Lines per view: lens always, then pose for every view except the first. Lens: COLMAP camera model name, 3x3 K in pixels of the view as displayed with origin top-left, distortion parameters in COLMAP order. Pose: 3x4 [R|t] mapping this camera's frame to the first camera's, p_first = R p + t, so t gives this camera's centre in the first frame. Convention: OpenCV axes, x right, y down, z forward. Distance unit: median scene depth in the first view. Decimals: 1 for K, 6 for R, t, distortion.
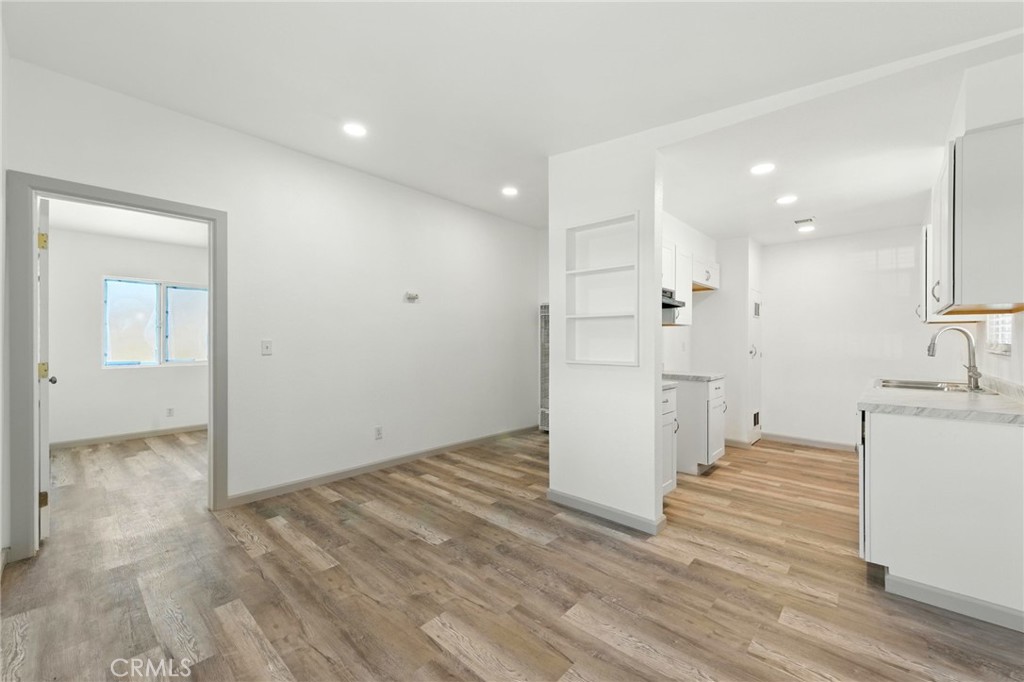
lens RADIAL K [[410.9, 0, 512.0], [0, 410.9, 341.0], [0, 0, 1]] dist [0.006226, 0.000114]
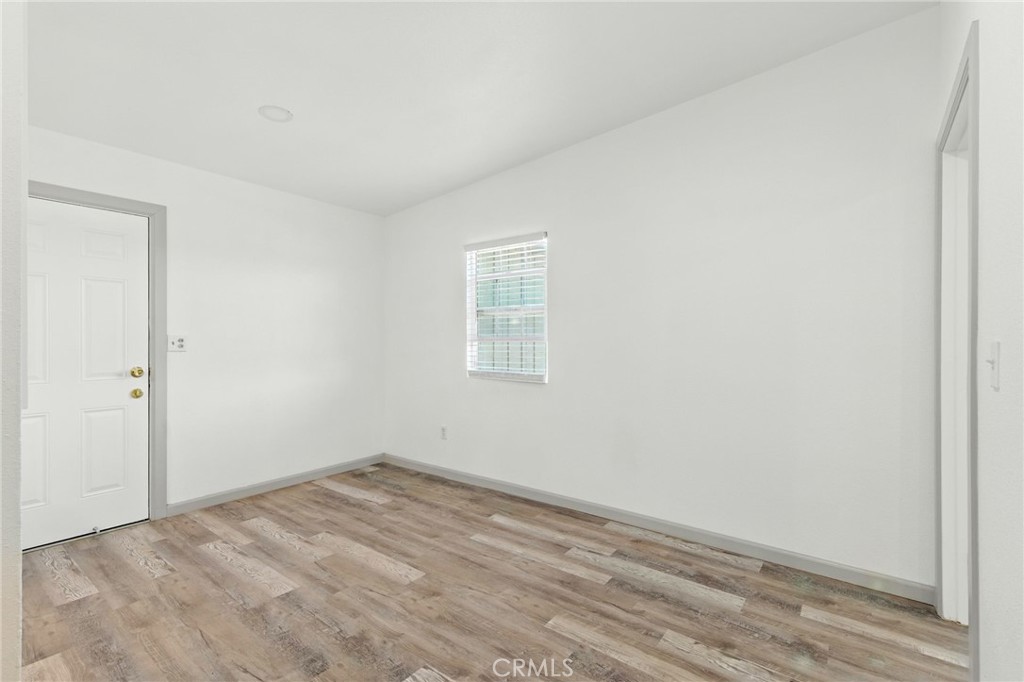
lens RADIAL K [[460.8, 0, 512.0], [0, 460.8, 341.0], [0, 0, 1]] dist [0.001858, 0.000200]
pose [[-0.996383, -0.005509, -0.084795, -0.277310], [-0.005895, 0.999973, 0.004302, -0.002042], [0.084769, 0.004787, -0.996389, 1.848142]]
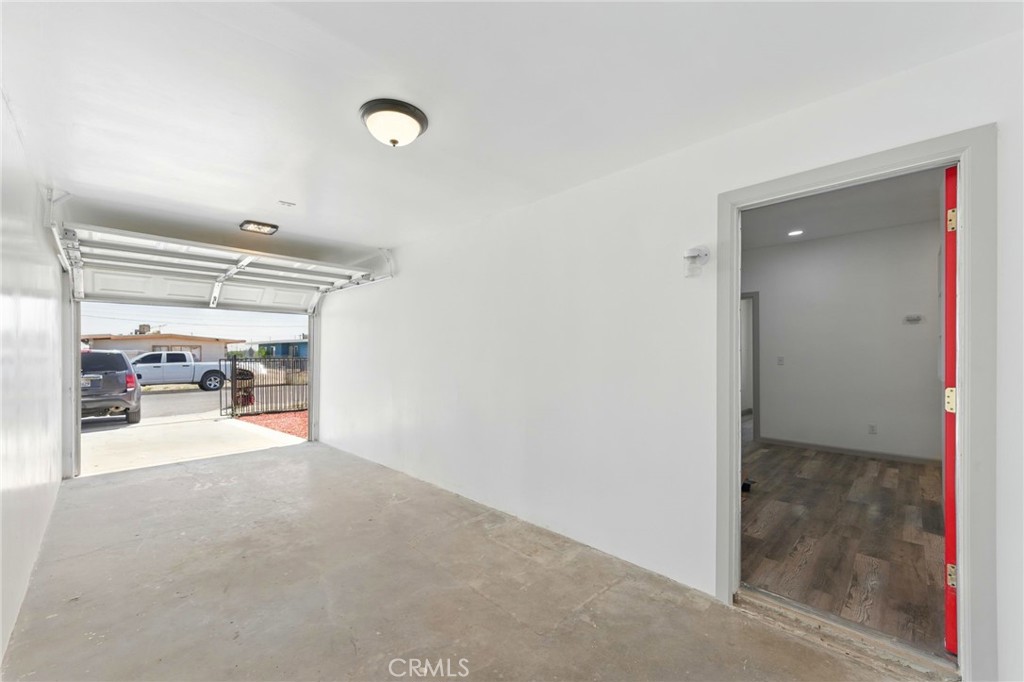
lens RADIAL K [[410.9, 0, 512.0], [0, 410.9, 341.0], [0, 0, 1]] dist [0.006226, 0.000114]
pose [[-0.036895, -0.028460, -0.998914, 1.722561], [-0.003416, 0.999592, -0.028353, -0.016522], [0.999313, 0.002366, -0.036977, -0.129030]]
